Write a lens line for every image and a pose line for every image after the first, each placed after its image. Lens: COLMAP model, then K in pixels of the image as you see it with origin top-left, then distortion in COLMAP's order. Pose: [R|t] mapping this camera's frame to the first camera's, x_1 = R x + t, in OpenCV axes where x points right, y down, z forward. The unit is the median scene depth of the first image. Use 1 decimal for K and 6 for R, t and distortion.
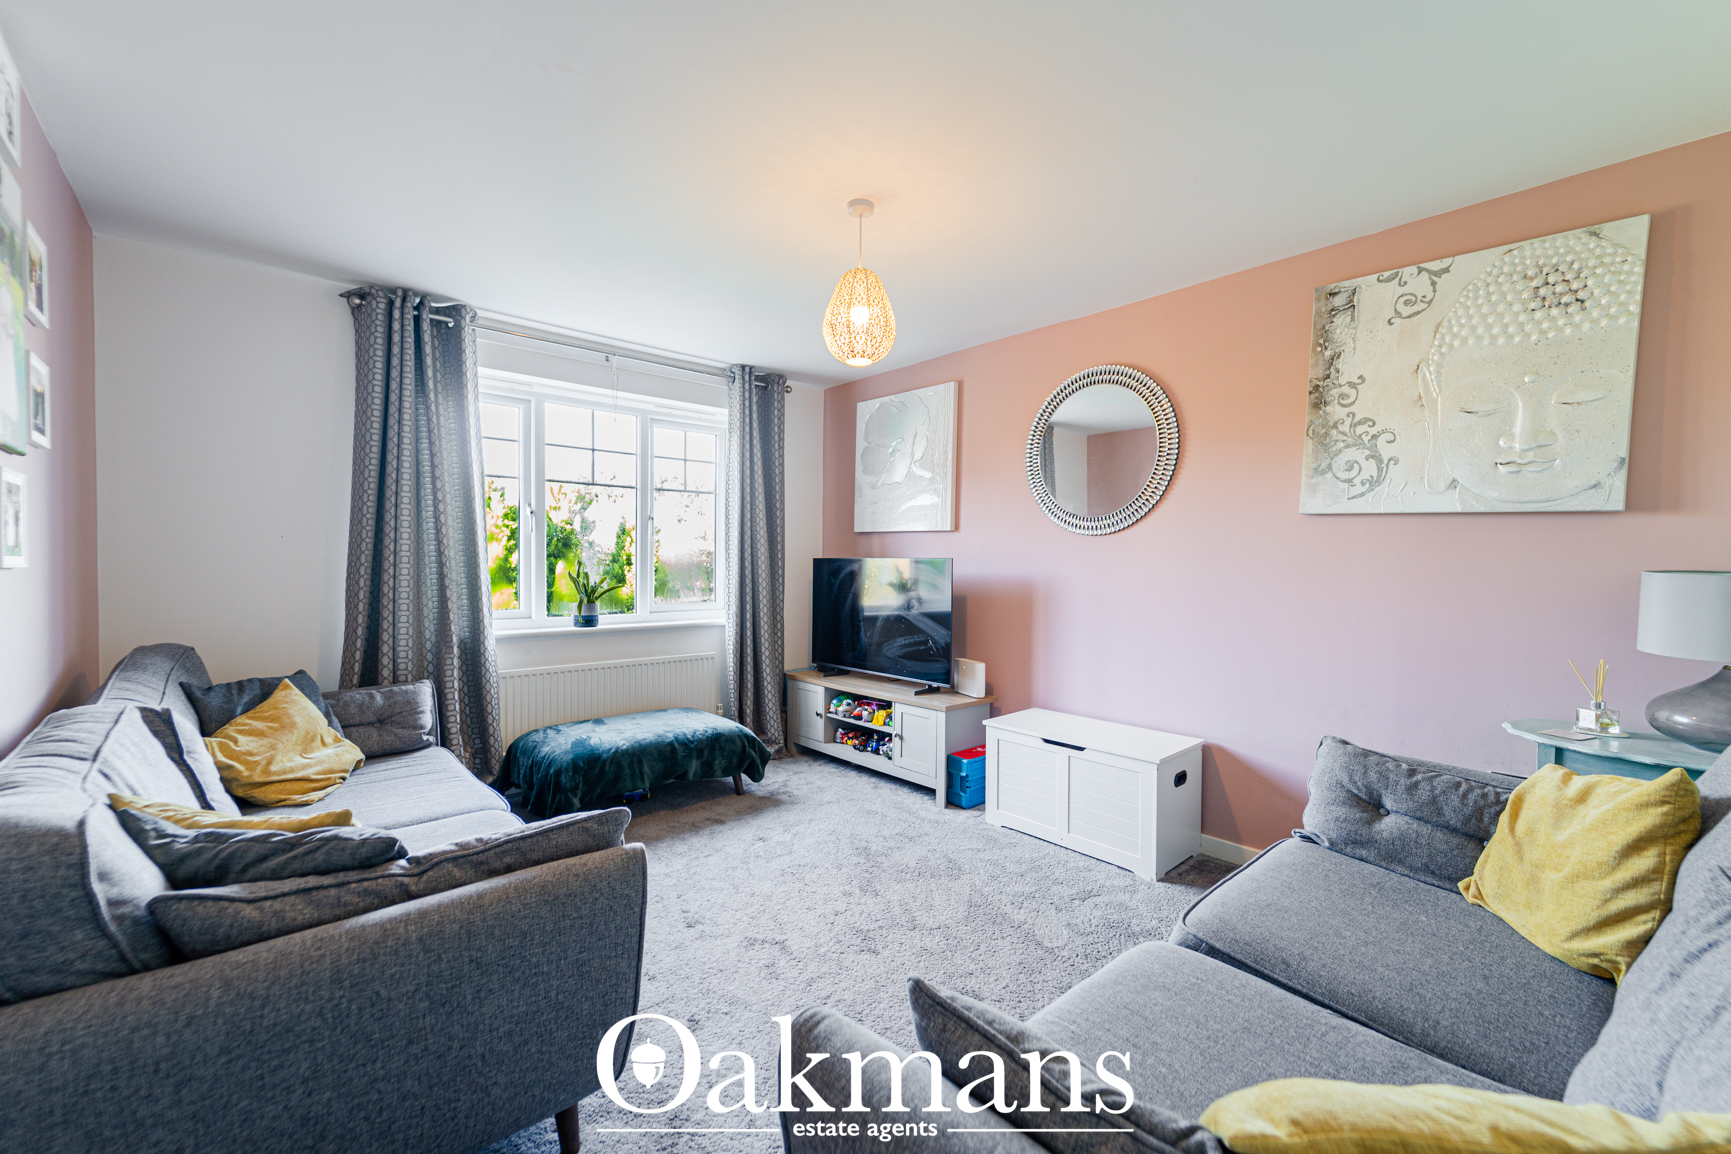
lens RADIAL K [[727.2, 0, 867.9], [0, 727.2, 574.3], [0, 0, 1]] dist [0.000493, -0.000084]
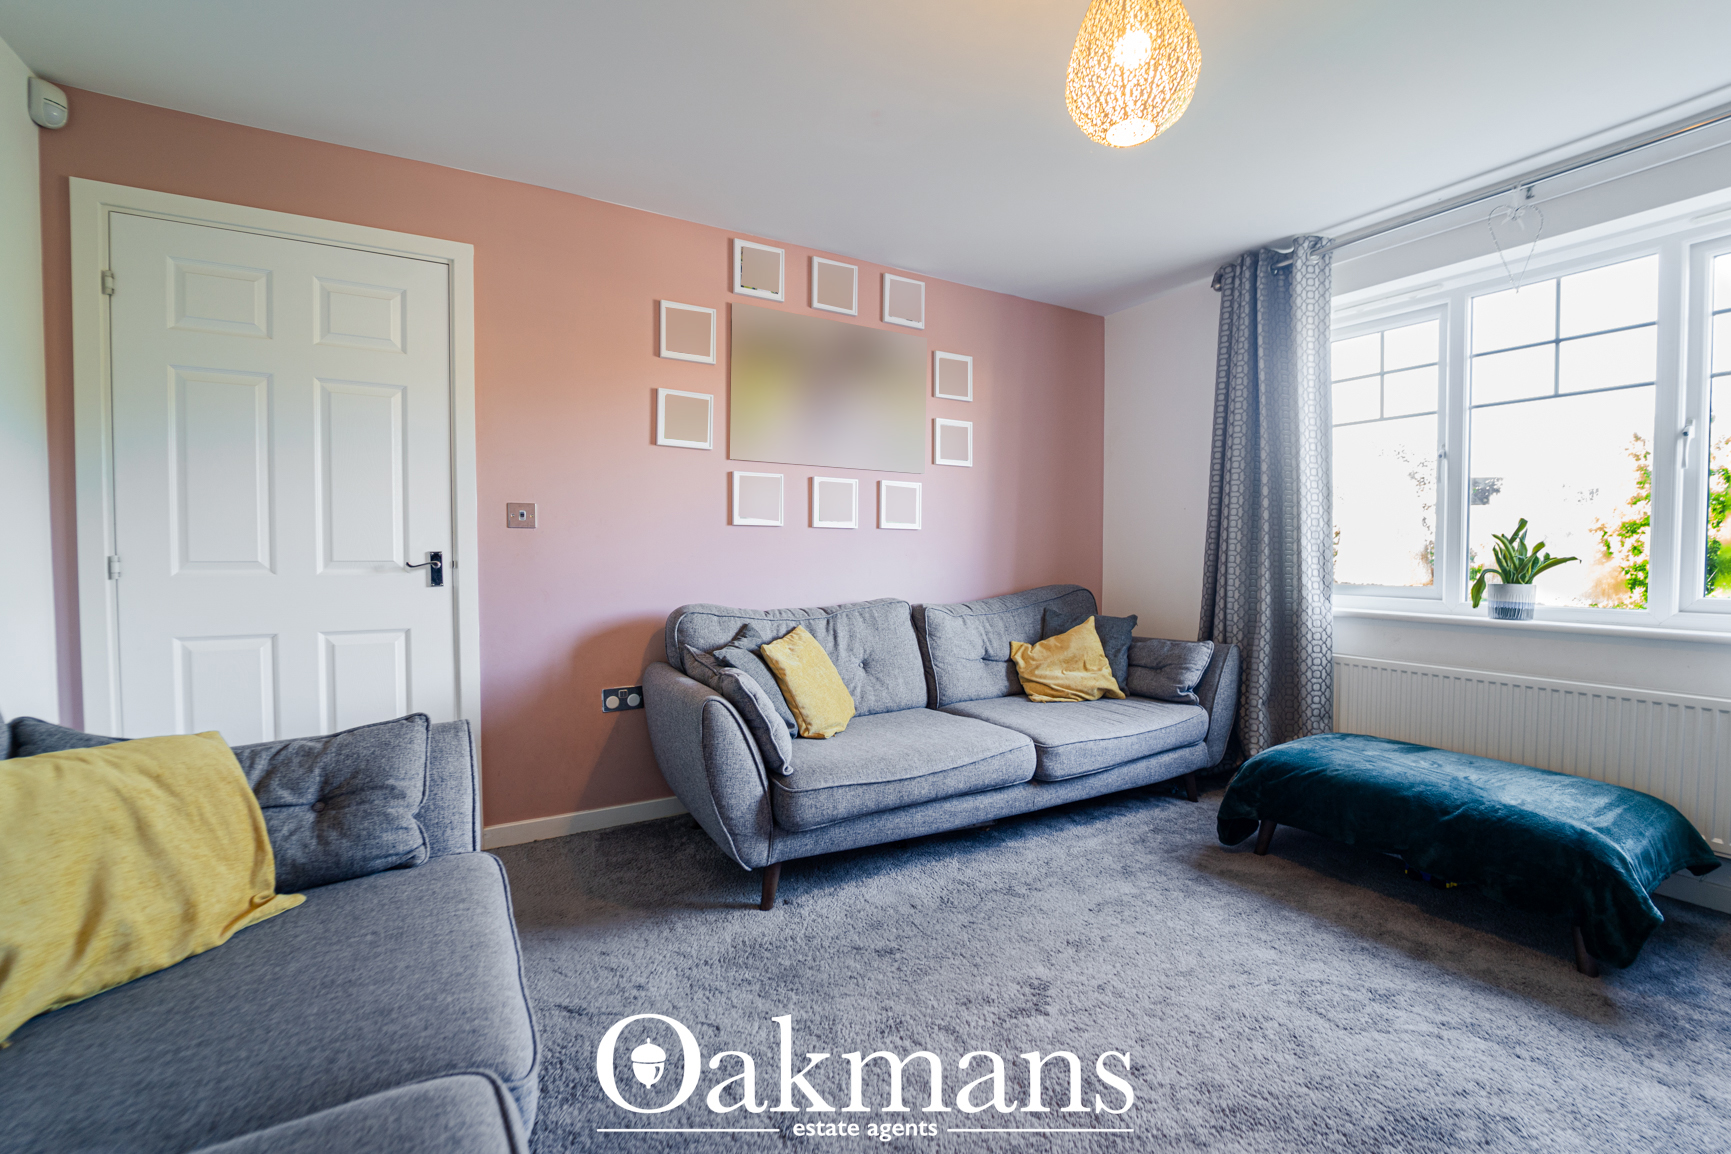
lens RADIAL K [[727.2, 0, 867.9], [0, 727.2, 574.3], [0, 0, 1]] dist [0.000493, -0.000084]
pose [[-0.187705, 0.026872, -0.981858, 0.466847], [-0.023734, 0.999210, 0.031884, 0.029898], [0.981939, 0.029288, -0.186919, 0.702578]]
